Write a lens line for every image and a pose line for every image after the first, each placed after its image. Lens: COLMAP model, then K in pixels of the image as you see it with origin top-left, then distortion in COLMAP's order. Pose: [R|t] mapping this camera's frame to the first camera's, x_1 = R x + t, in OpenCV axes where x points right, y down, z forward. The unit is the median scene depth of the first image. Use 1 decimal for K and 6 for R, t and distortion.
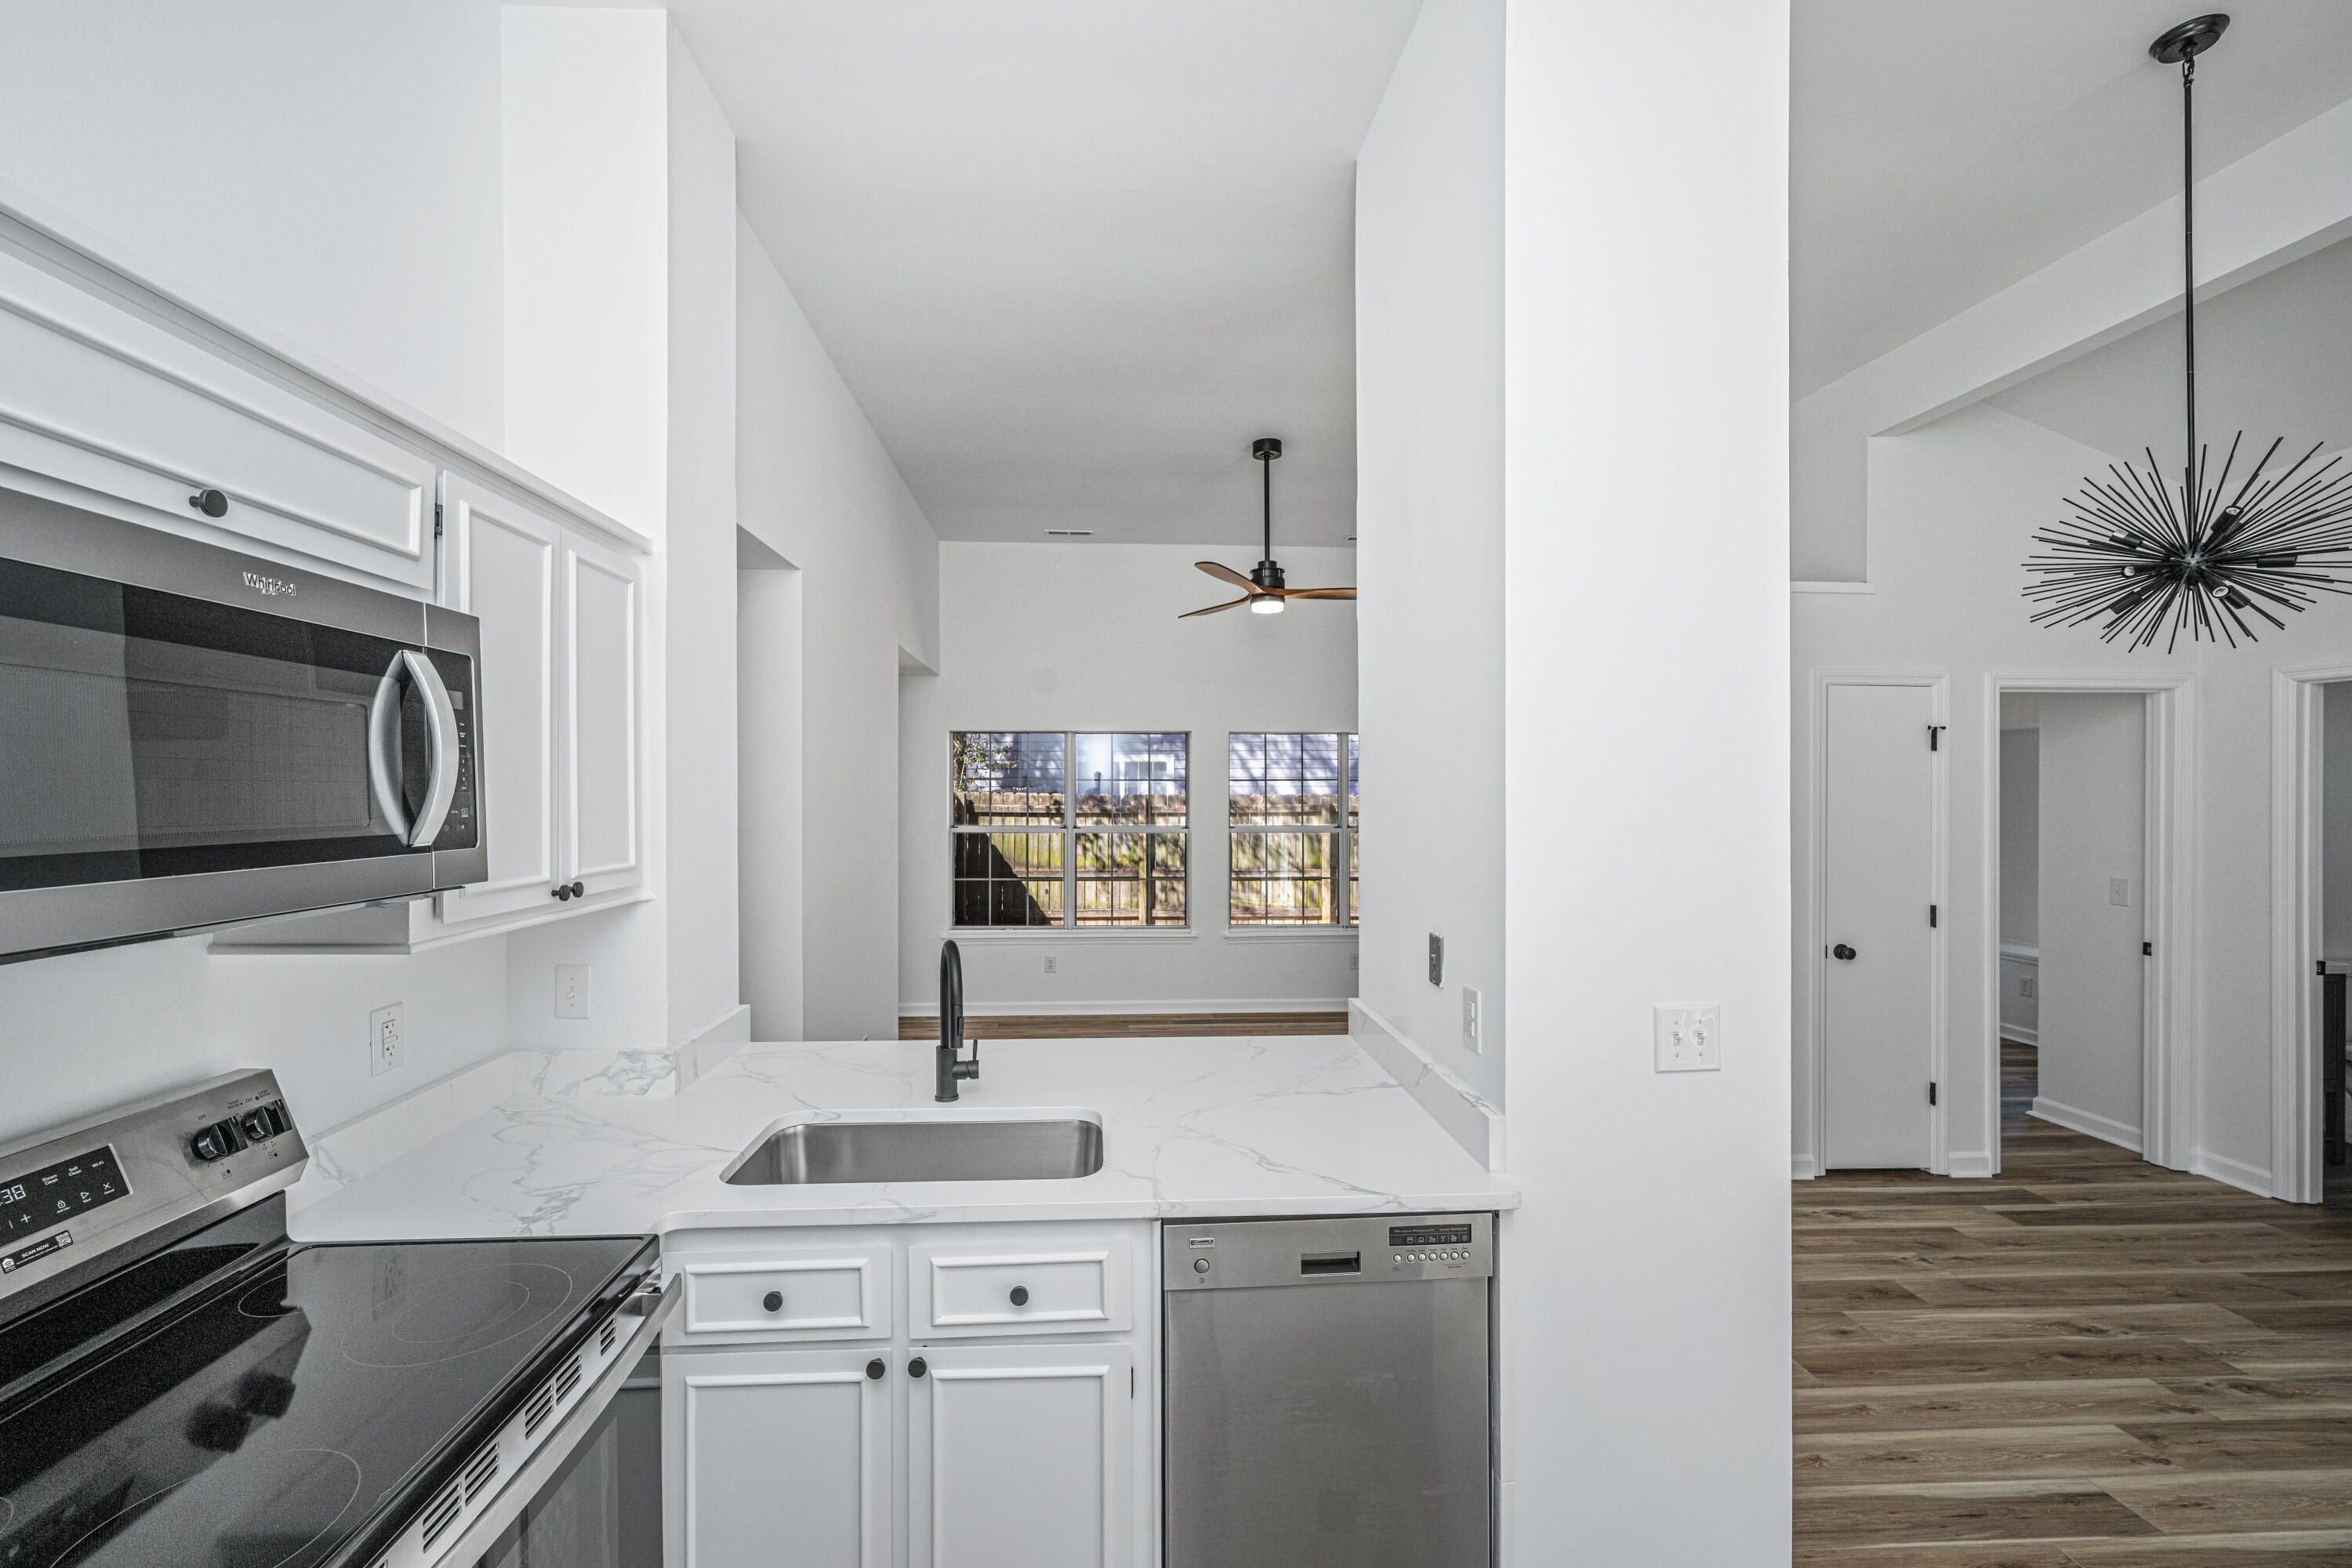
lens RADIAL K [[975.2, 0, 1149.1], [0, 975.2, 793.1], [0, 0, 1]] dist [-0.000475, -0.000118]
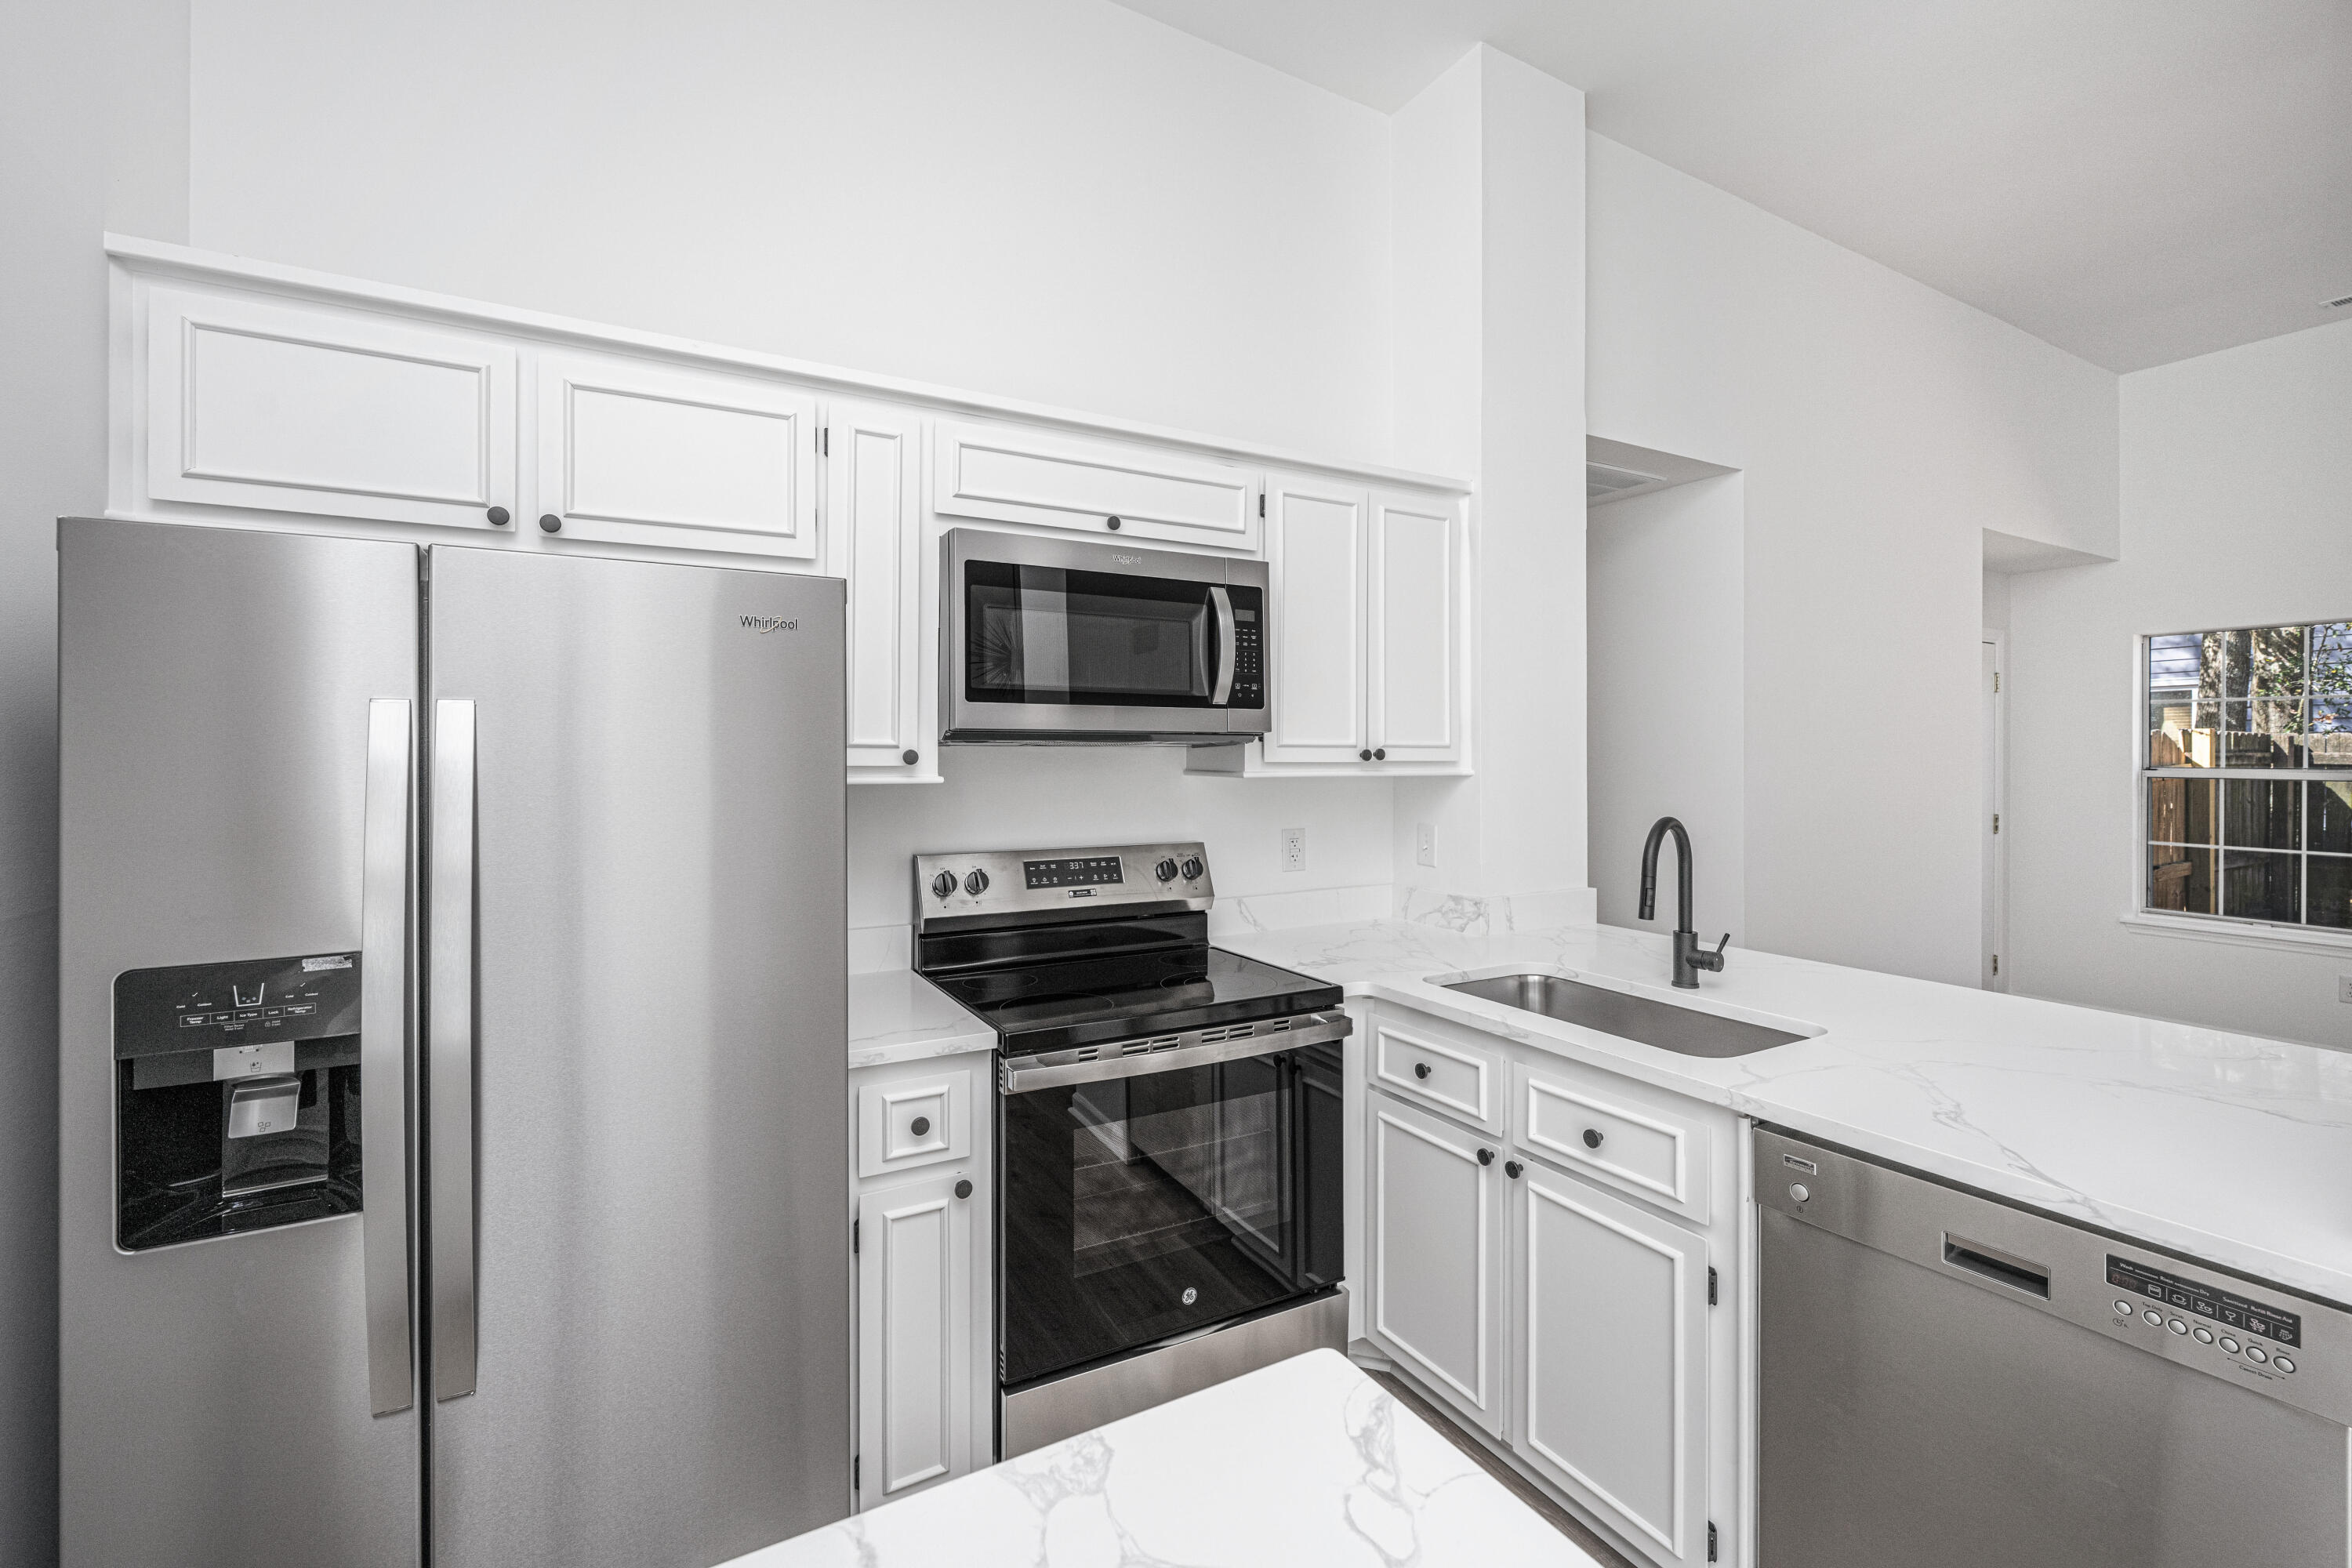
lens RADIAL K [[984.6, 0, 1164.2], [0, 984.6, 745.2], [0, 0, 1]] dist [0.001587, 0.000585]
pose [[0.447195, -0.007128, -0.894408, 0.580796], [-0.002187, 0.999957, -0.009063, 0.114580], [0.894434, 0.006009, 0.447160, 0.138006]]
